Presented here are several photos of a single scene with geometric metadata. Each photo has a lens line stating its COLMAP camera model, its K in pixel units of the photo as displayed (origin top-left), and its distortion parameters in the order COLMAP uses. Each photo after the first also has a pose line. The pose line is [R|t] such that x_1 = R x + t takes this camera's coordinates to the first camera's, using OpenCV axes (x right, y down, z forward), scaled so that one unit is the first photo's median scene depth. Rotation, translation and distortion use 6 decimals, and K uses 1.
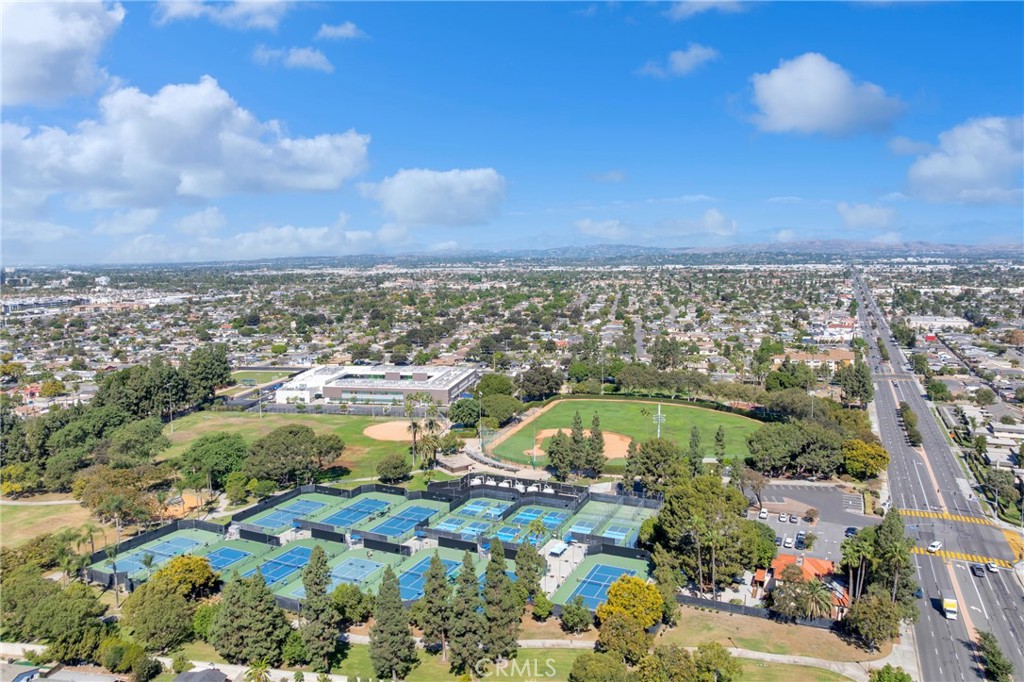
lens RADIAL K [[718.9, 0, 512.0], [0, 718.9, 341.0], [0, 0, 1]] dist [-0.036027, -0.009163]
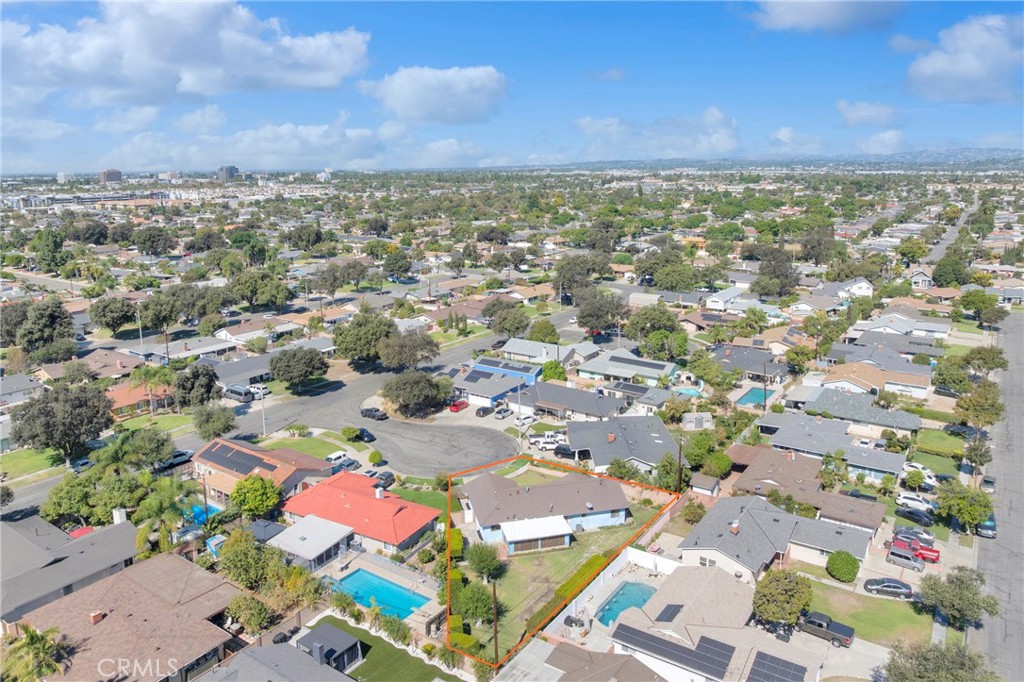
lens RADIAL K [[718.7, 0, 512.0], [0, 718.7, 341.0], [0, 0, 1]] dist [-0.046559, 0.011570]
pose [[0.906344, 0.106497, -0.408901, 0.072094], [-0.052353, 0.988563, 0.141427, -0.025982], [0.419286, -0.106774, 0.901554, 0.437718]]
